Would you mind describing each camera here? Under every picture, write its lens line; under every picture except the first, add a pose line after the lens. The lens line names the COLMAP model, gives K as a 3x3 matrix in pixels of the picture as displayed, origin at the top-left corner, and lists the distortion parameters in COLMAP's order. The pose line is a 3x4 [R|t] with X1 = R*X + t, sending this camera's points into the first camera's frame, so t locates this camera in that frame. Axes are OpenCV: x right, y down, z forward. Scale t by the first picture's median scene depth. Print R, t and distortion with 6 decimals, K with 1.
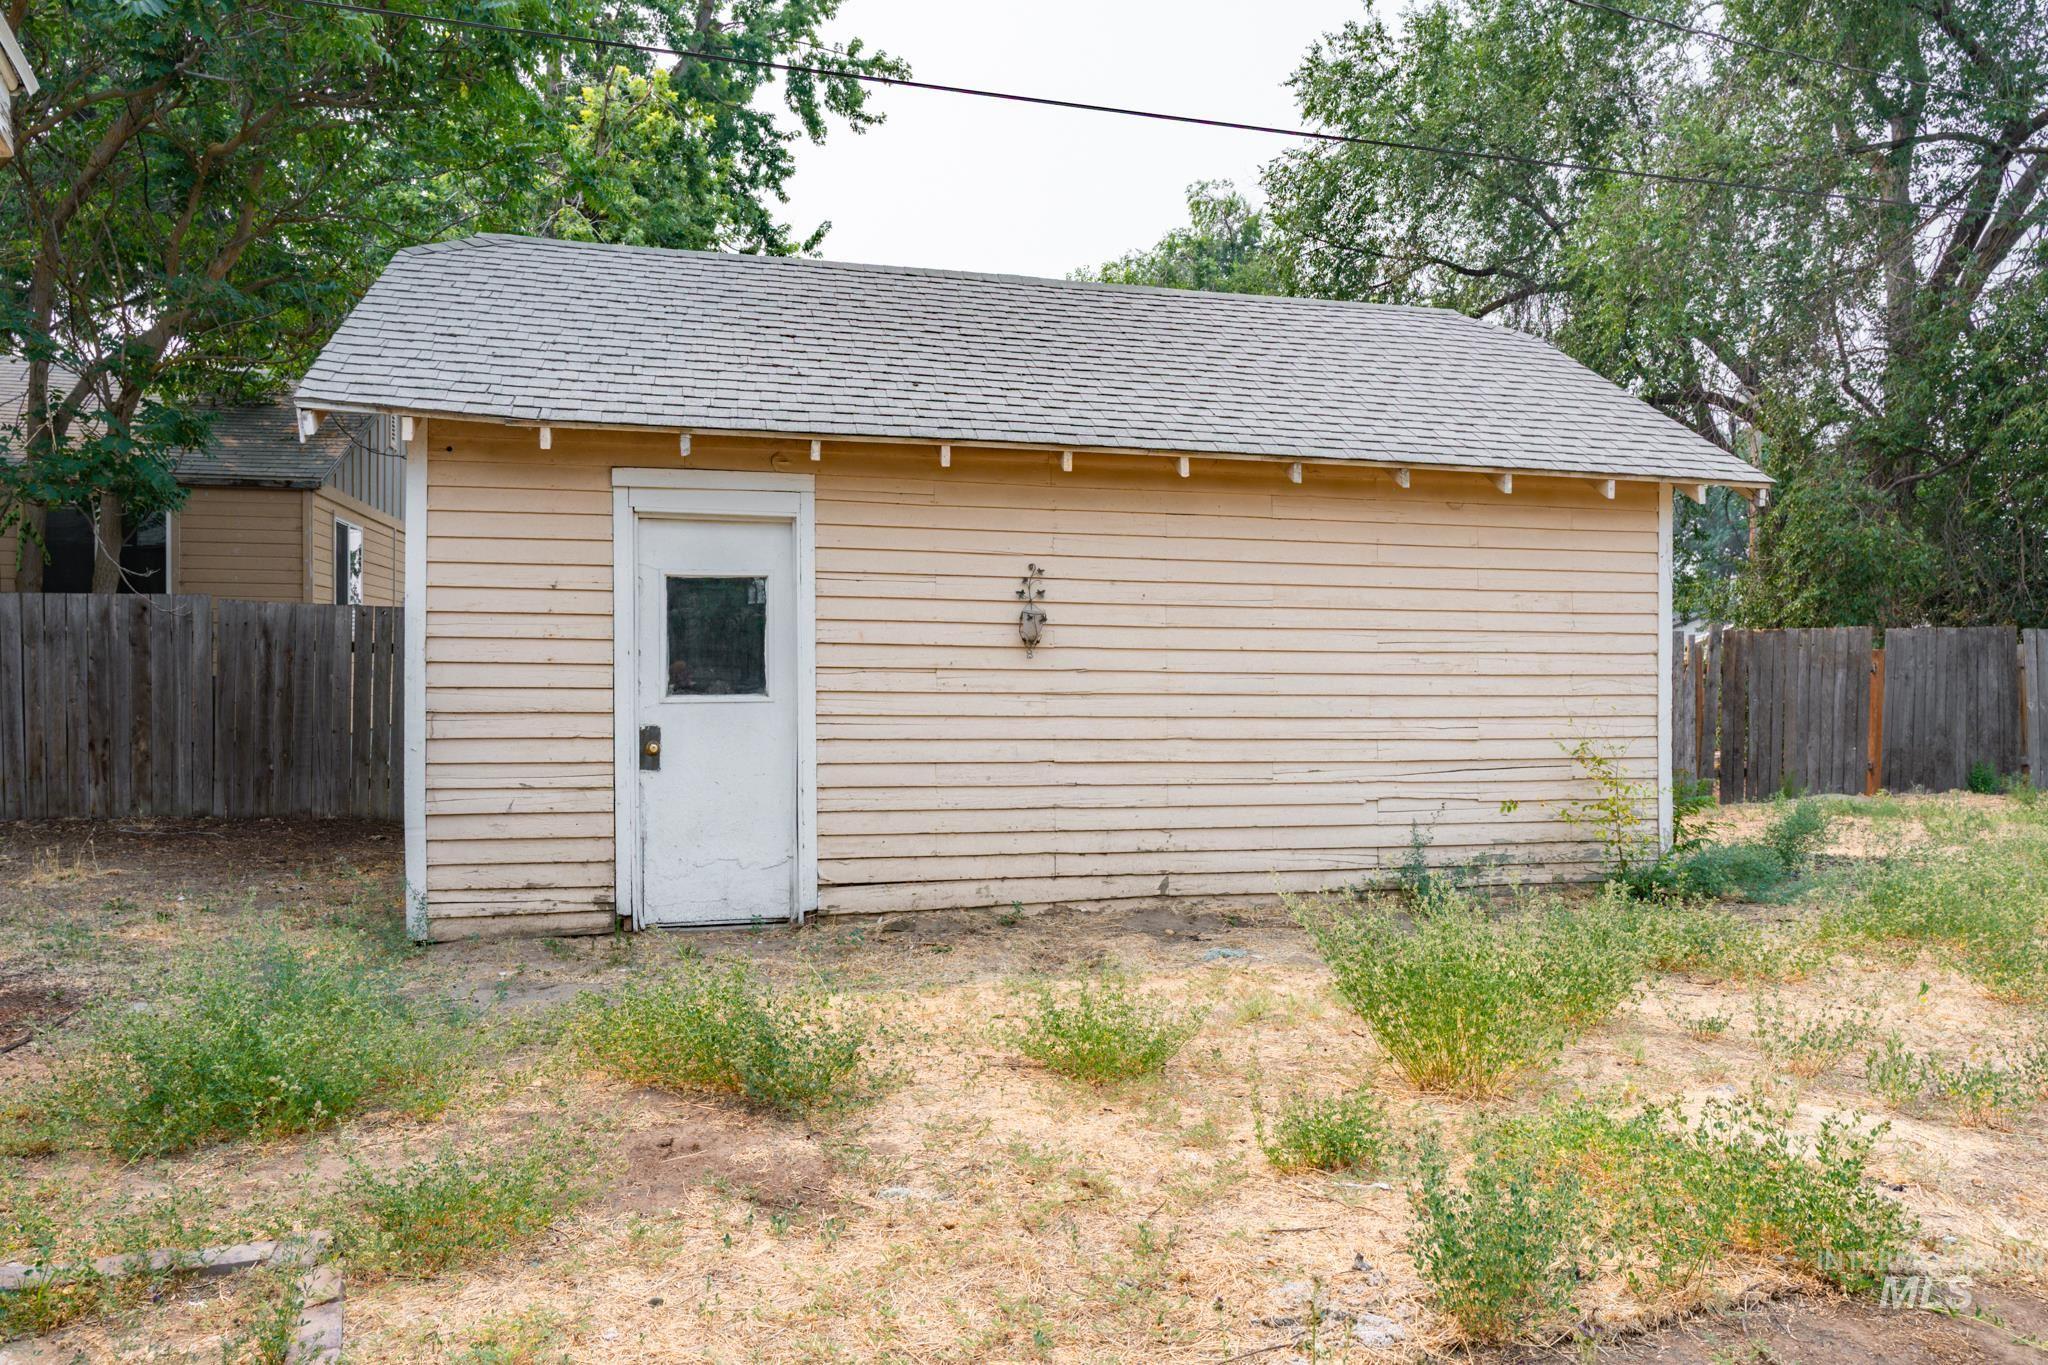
lens RADIAL K [[1343.9, 0, 1022.8], [0, 1343.9, 685.0], [0, 0, 1]] dist [-0.006305, -0.000924]
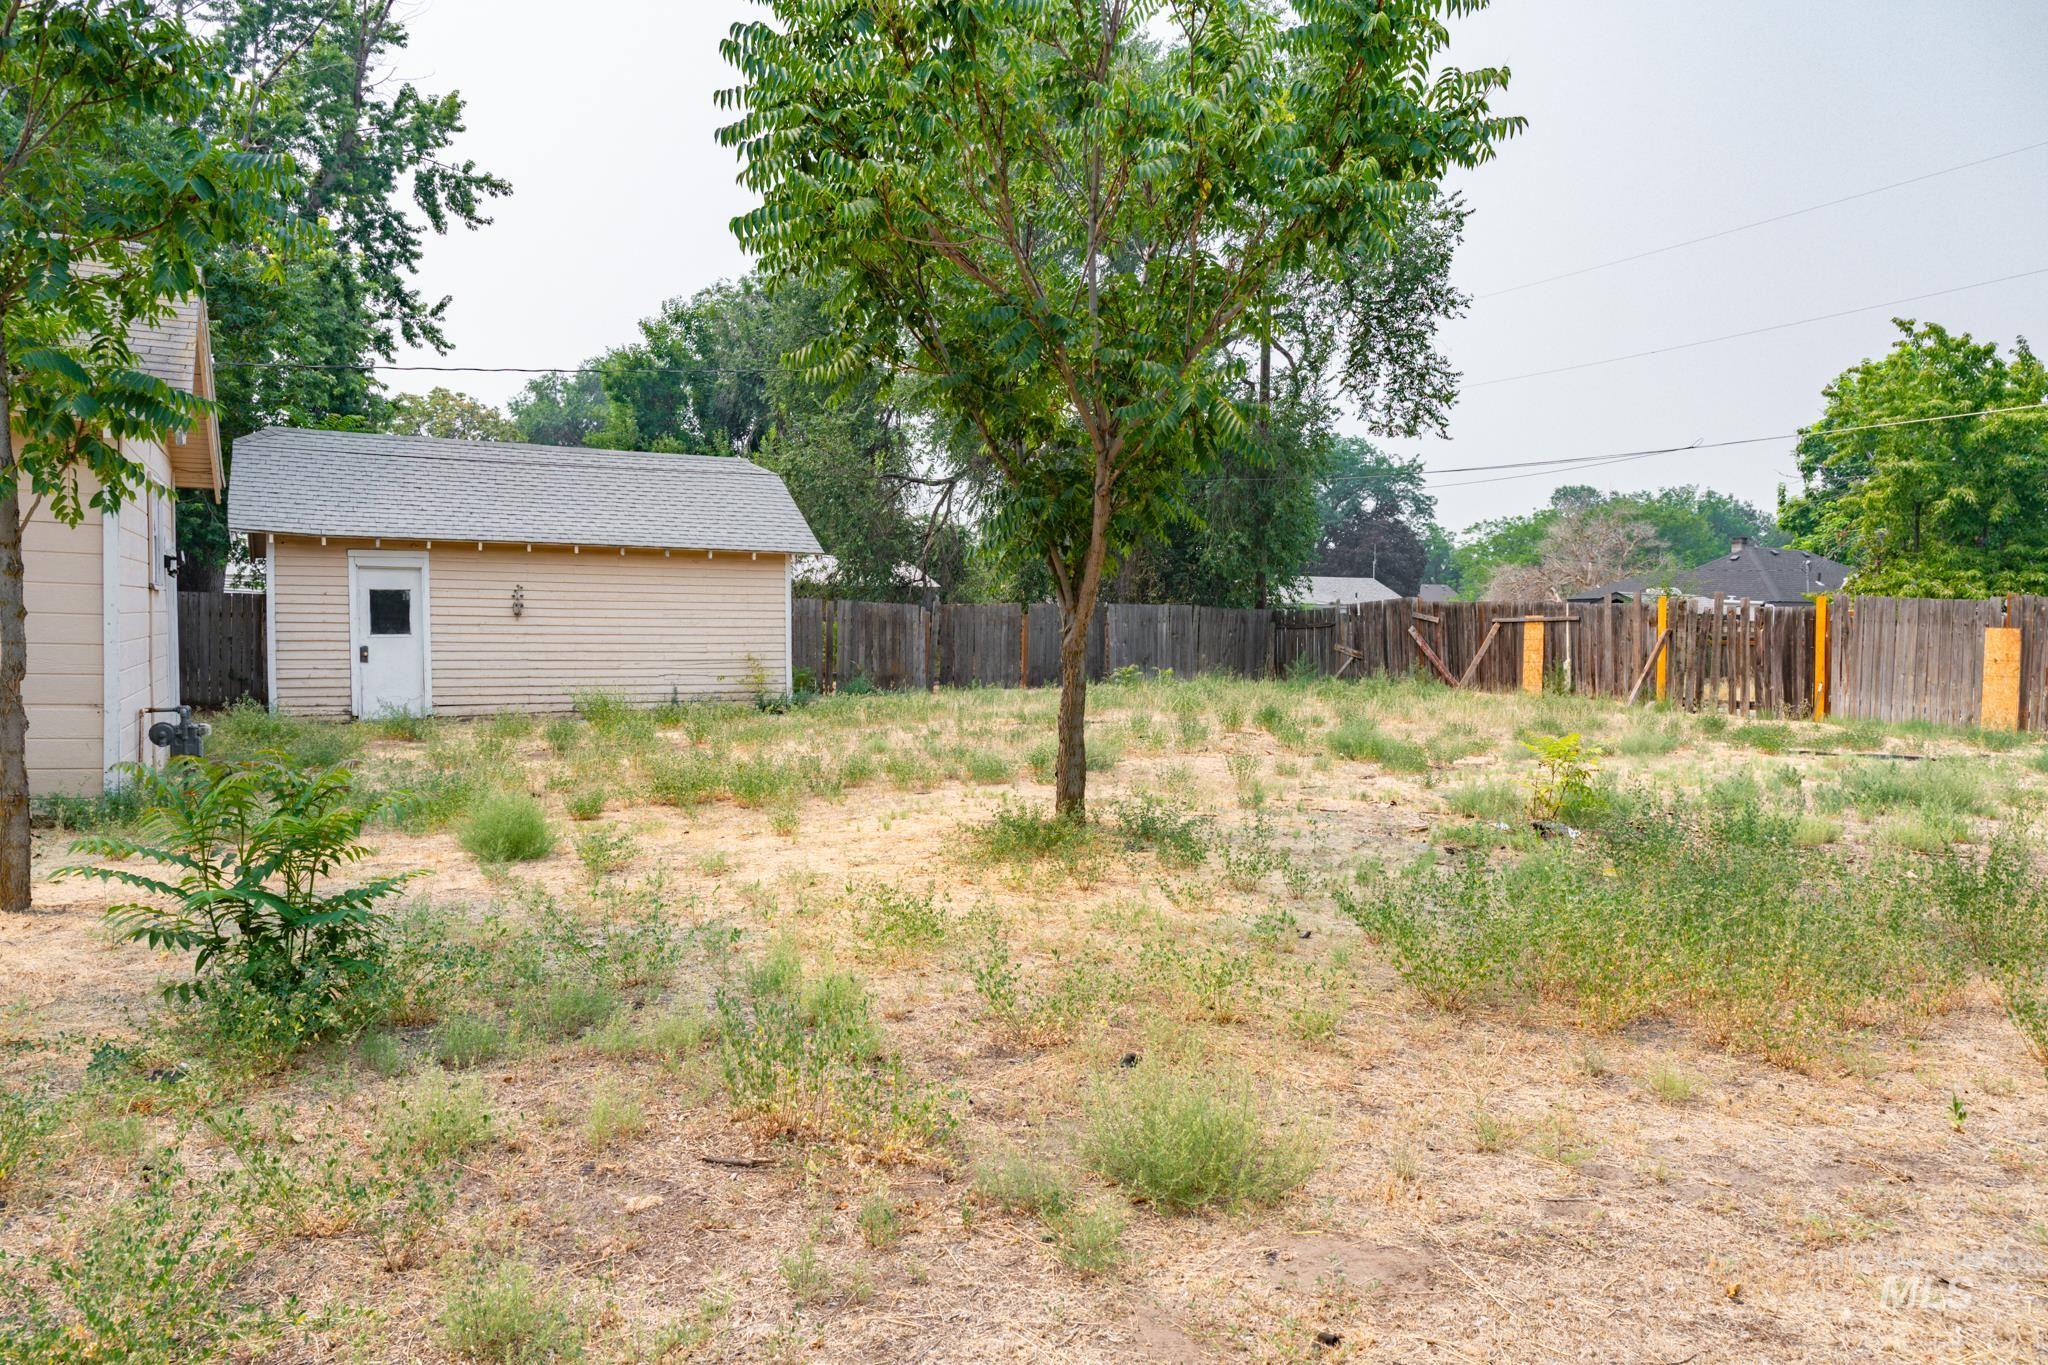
lens RADIAL K [[1350.8, 0, 1028.7], [0, 1350.8, 678.0], [0, 0, 1]] dist [-0.009264, 0.002841]
pose [[0.969552, -0.009693, 0.244695, 0.325451], [0.002639, 0.999572, 0.029140, 0.018307], [-0.244873, -0.027606, 0.969162, -1.799681]]
